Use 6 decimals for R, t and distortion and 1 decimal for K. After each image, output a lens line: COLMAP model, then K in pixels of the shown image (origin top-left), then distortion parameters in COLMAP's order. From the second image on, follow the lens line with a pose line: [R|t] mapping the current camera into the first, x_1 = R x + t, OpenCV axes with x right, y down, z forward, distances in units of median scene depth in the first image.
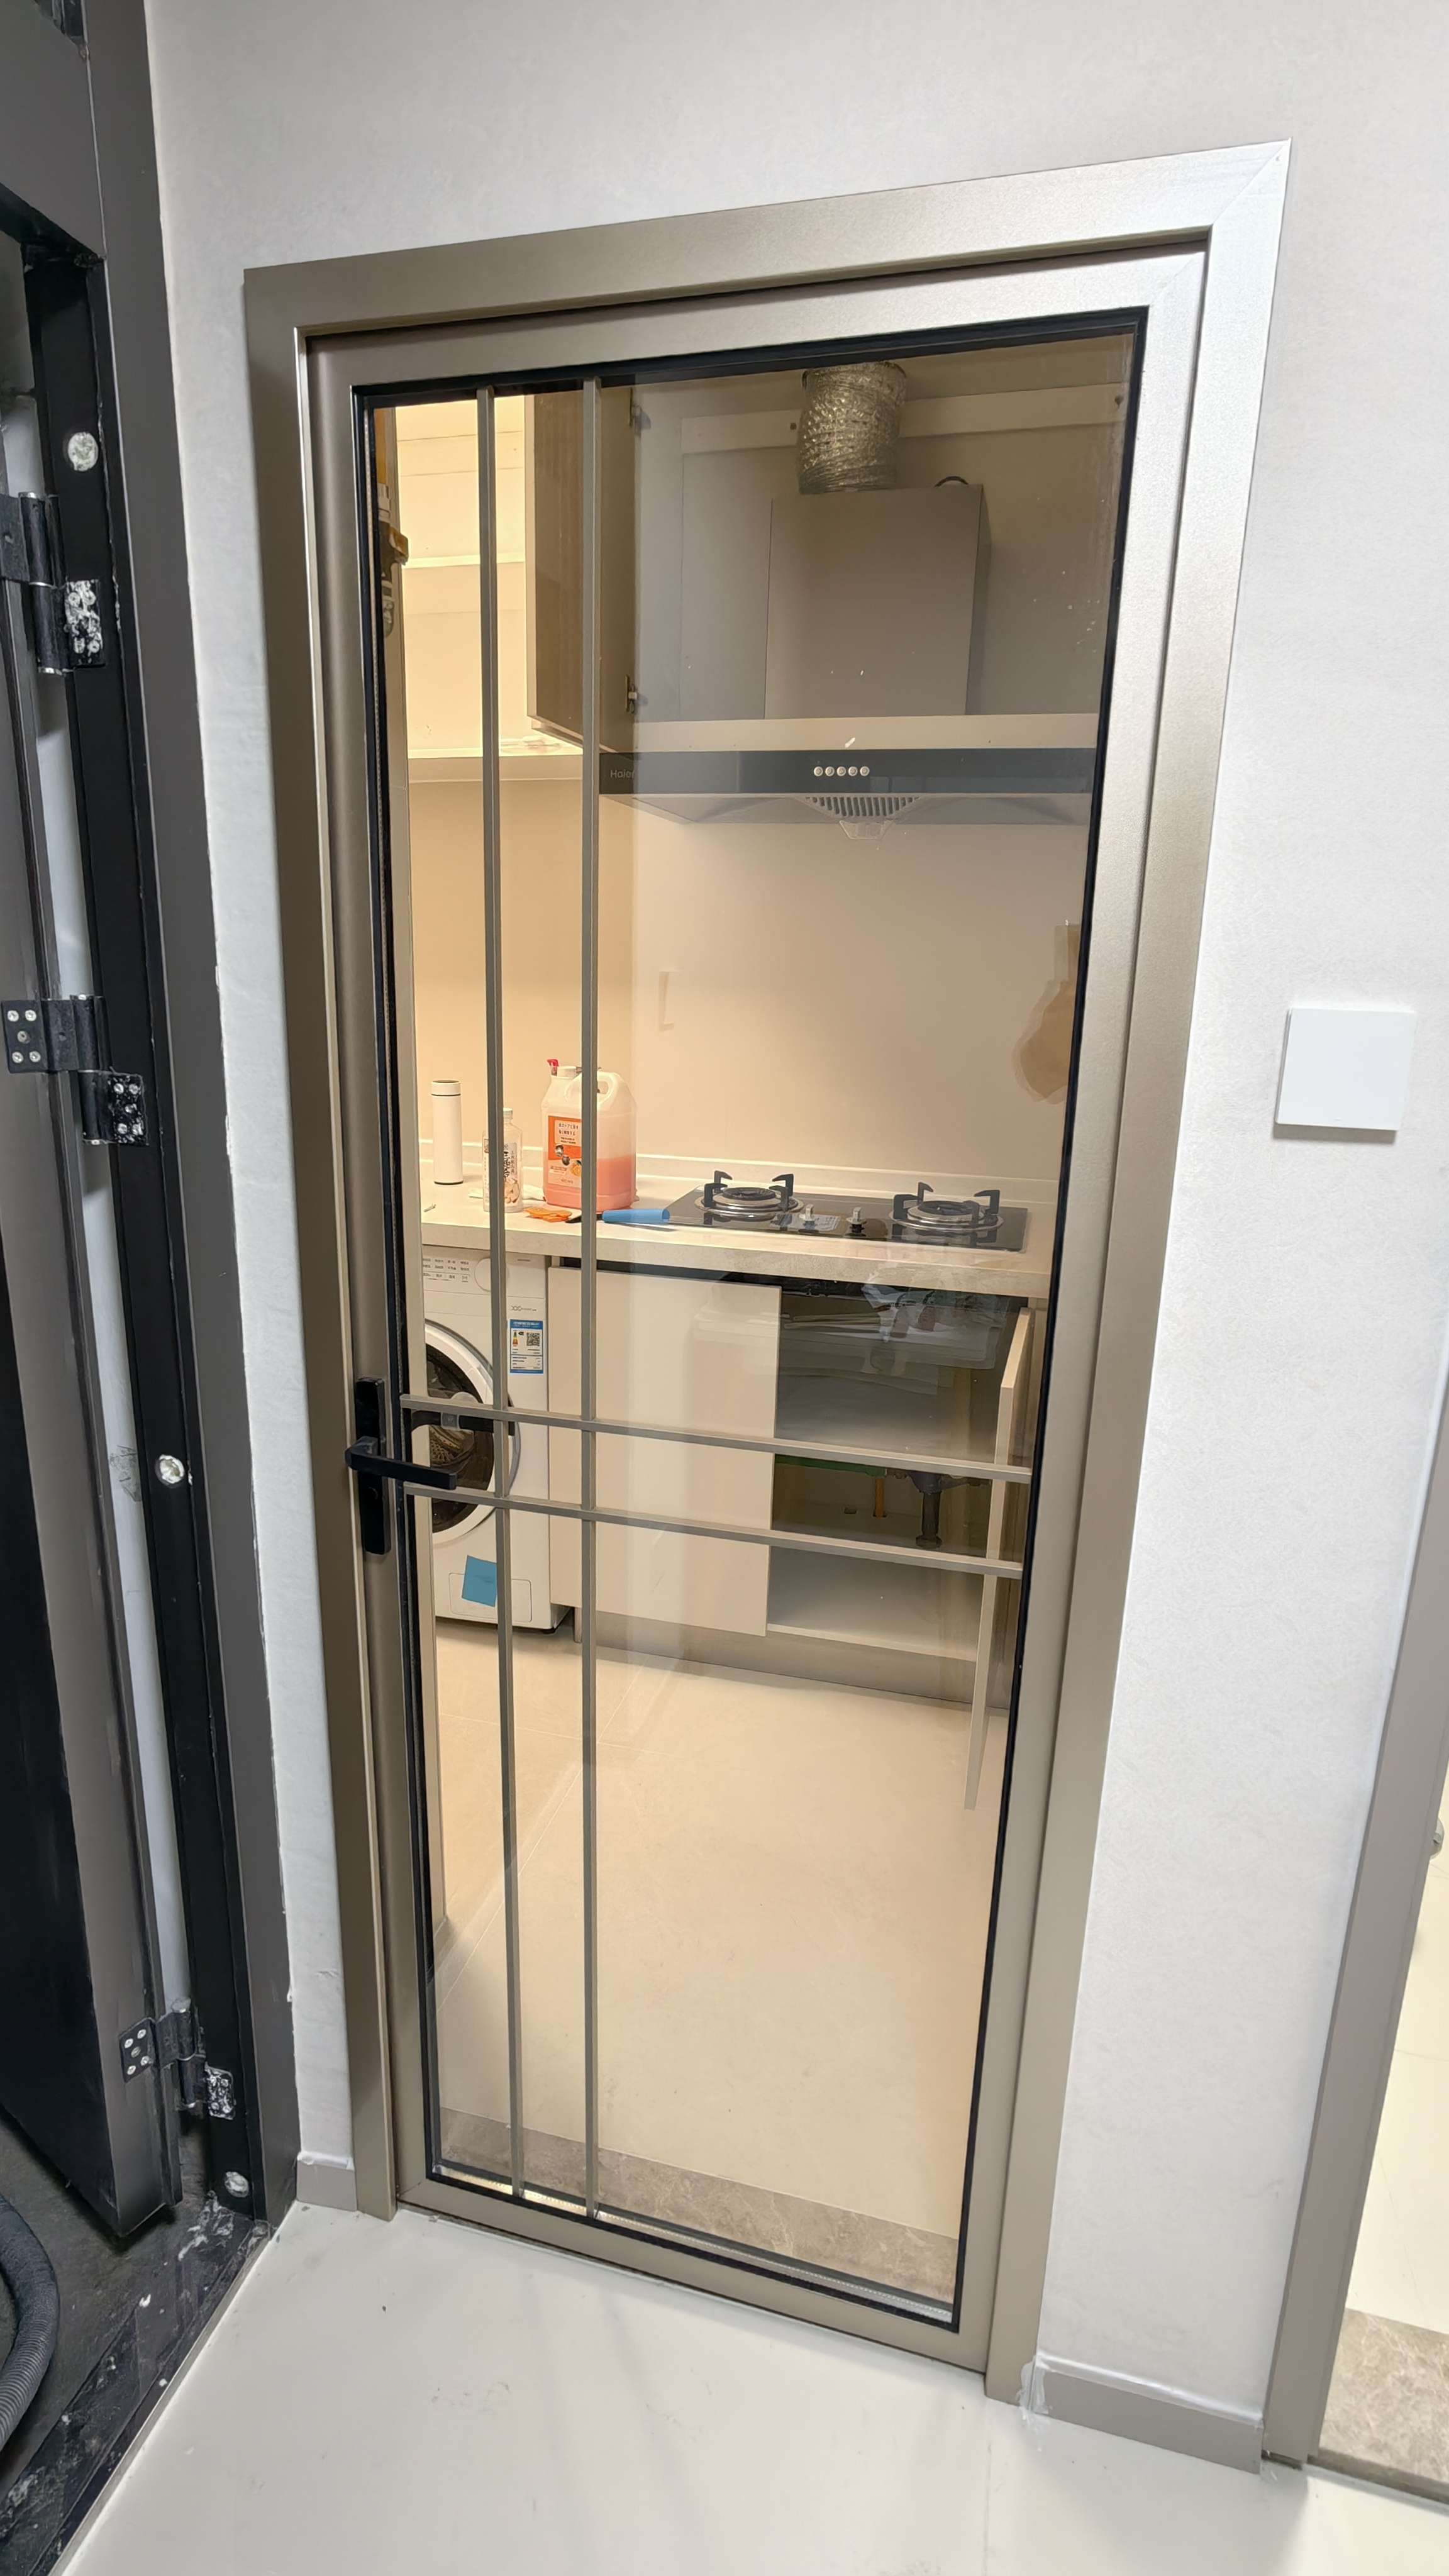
lens RADIAL K [[1304.8, 0, 724.5], [0, 1304.8, 1288.0], [0, 0, 1]] dist [-0.002631, -0.000185]
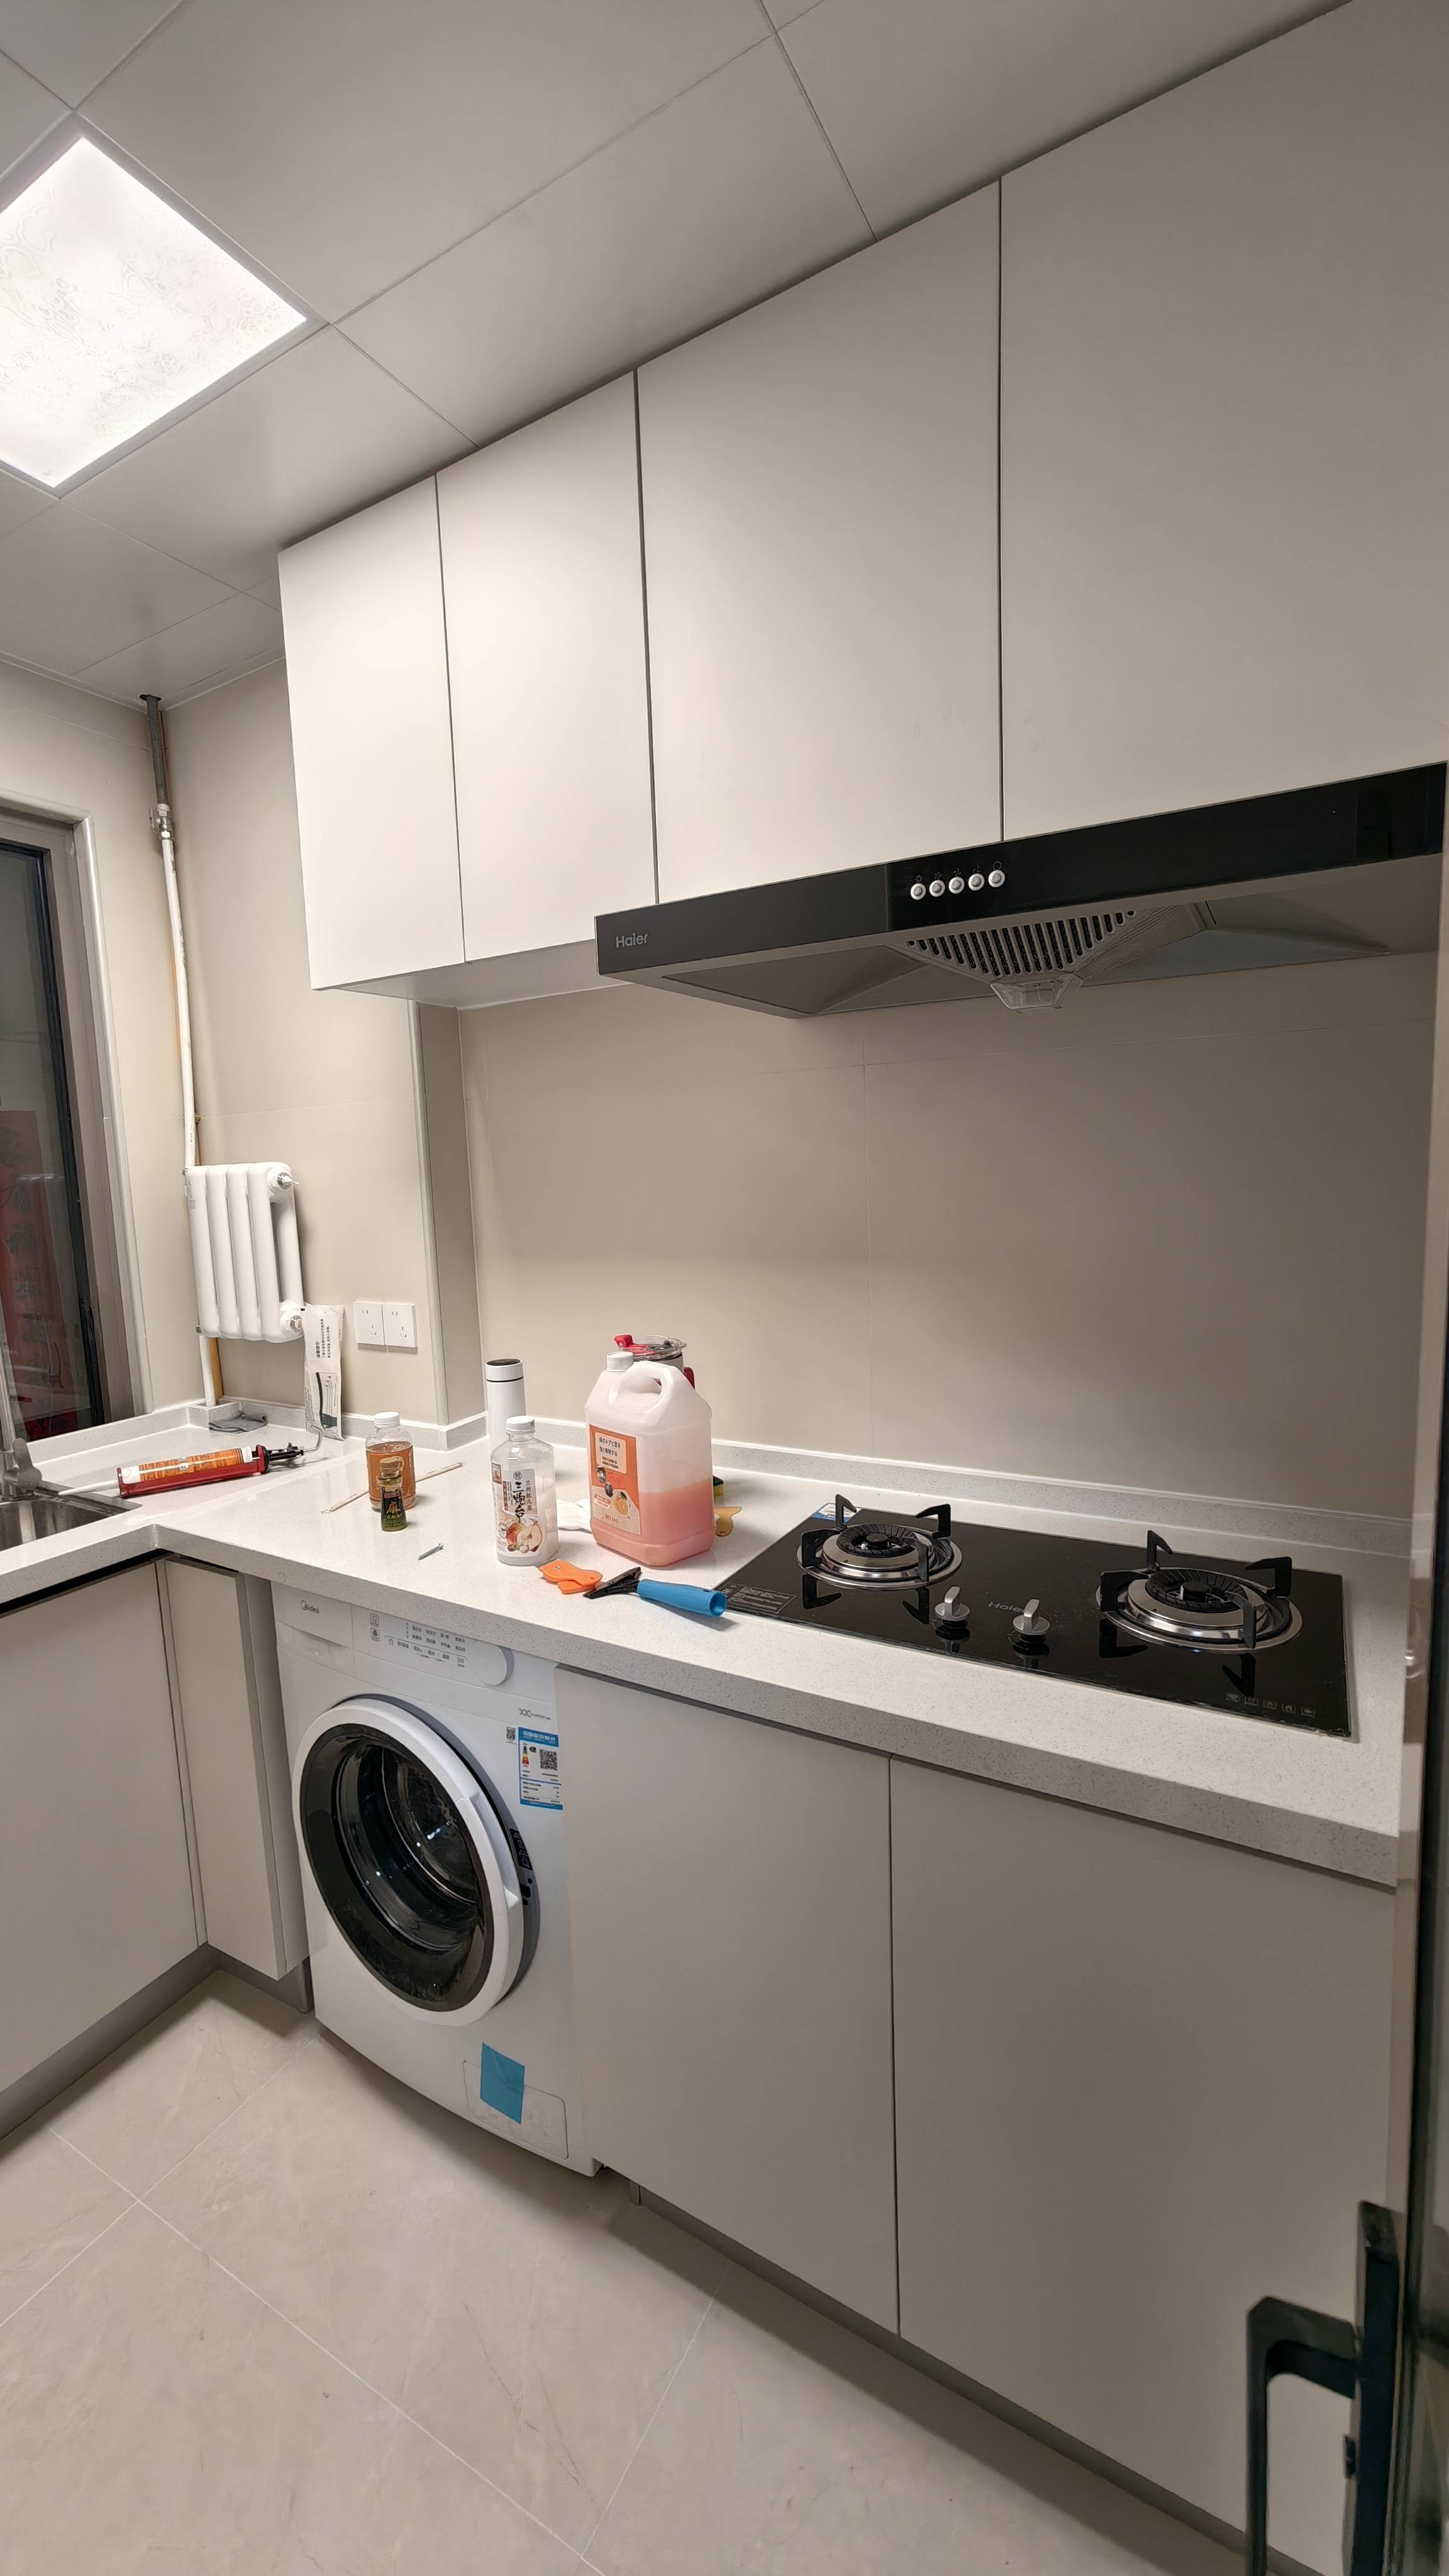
lens RADIAL K [[1032.2, 0, 748.7], [0, 1032.2, 1290.4], [0, 0, 1]] dist [0.000951, 0.000284]
pose [[0.965538, -0.019389, -0.259540, 0.098808], [-0.014423, 0.991703, -0.127741, -0.136134], [0.259864, 0.127082, 0.957247, 0.480751]]
